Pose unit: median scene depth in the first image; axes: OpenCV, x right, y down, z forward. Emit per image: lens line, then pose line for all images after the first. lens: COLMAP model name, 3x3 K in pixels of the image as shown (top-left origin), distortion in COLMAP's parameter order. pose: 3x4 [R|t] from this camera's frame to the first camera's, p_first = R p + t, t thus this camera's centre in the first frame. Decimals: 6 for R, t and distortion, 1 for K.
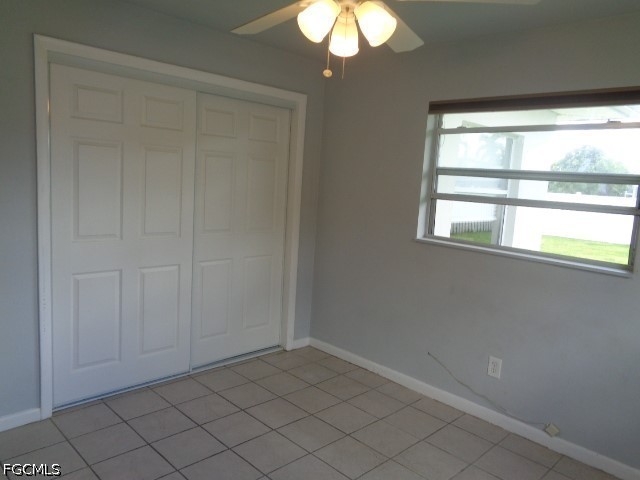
lens RADIAL K [[485.5, 0, 323.4], [0, 485.5, 236.5], [0, 0, 1]] dist [0.013997, 0.000966]
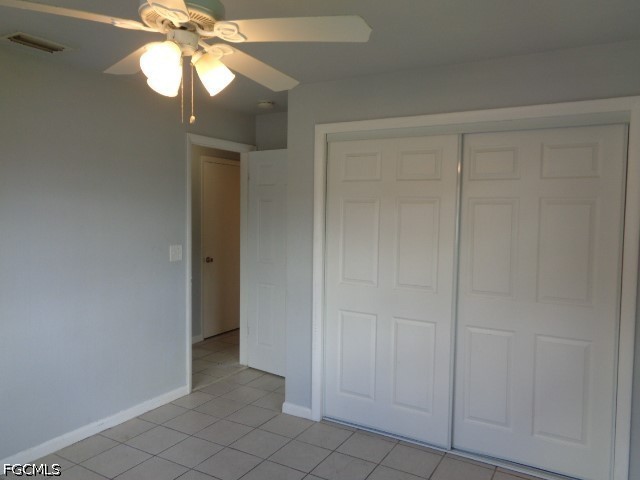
lens RADIAL K [[474.9, 0, 320.1], [0, 474.9, 240.3], [0, 0, 1]] dist [-0.004892, -0.003978]
pose [[0.257029, -0.003295, -0.966398, 0.520704], [-0.122977, 0.991753, -0.036089, -0.038074], [0.958547, 0.128120, 0.254504, 0.544418]]
